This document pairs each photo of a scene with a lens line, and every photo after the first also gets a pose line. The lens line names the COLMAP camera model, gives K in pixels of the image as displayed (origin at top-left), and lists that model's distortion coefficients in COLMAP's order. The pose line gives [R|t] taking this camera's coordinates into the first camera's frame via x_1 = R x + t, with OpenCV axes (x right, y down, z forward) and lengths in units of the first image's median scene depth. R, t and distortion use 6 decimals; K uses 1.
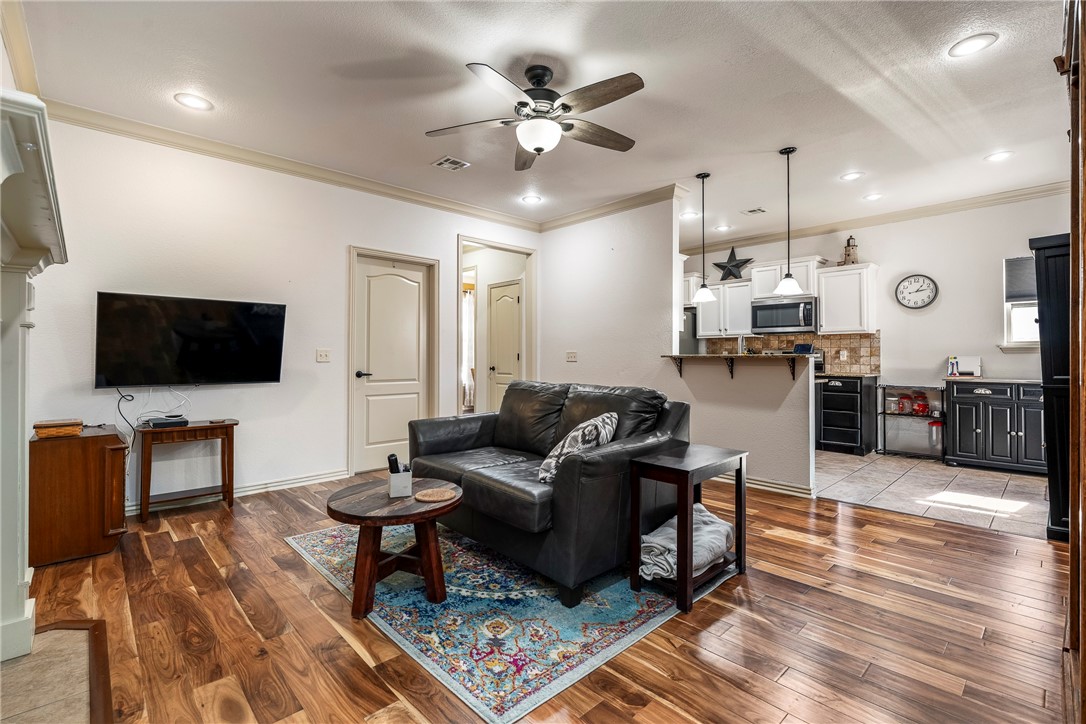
lens RADIAL K [[487.8, 0, 539.1], [0, 487.8, 353.6], [0, 0, 1]] dist [-0.000078, -0.000793]
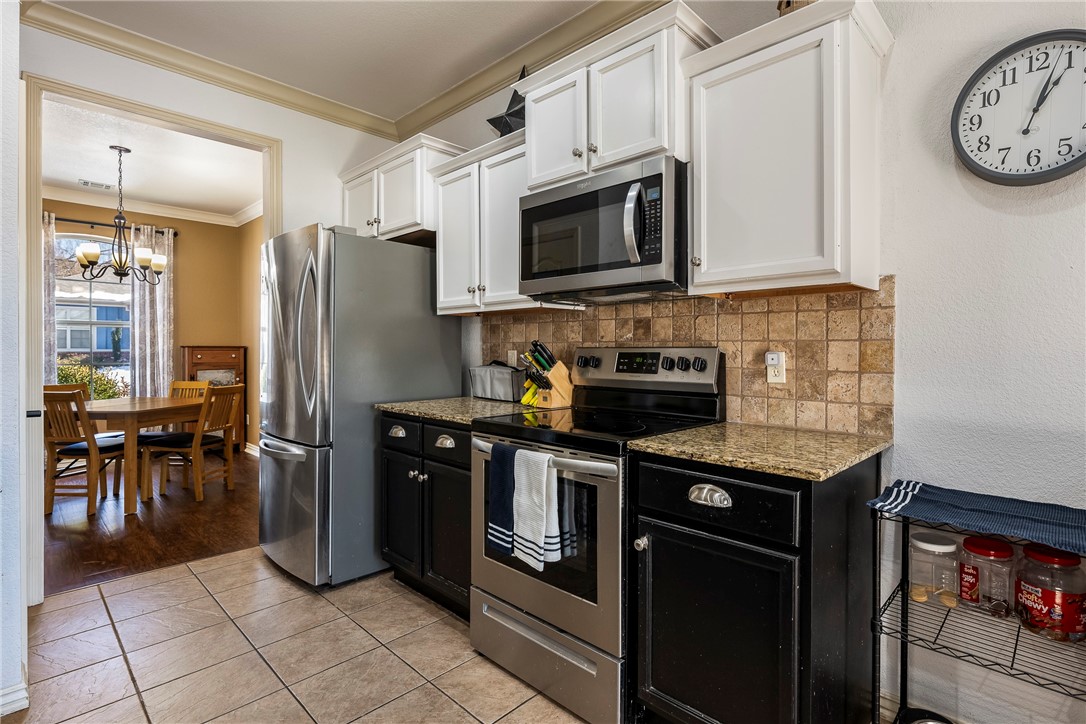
lens RADIAL K [[518.1, 0, 607.4], [0, 518.1, 353.5], [0, 0, 1]] dist [0.001704, 0.000439]
pose [[0.995396, -0.000546, 0.095847, 0.536146], [-0.001007, 0.999869, 0.016153, -0.010681], [-0.095843, -0.016176, 0.995265, 0.760357]]
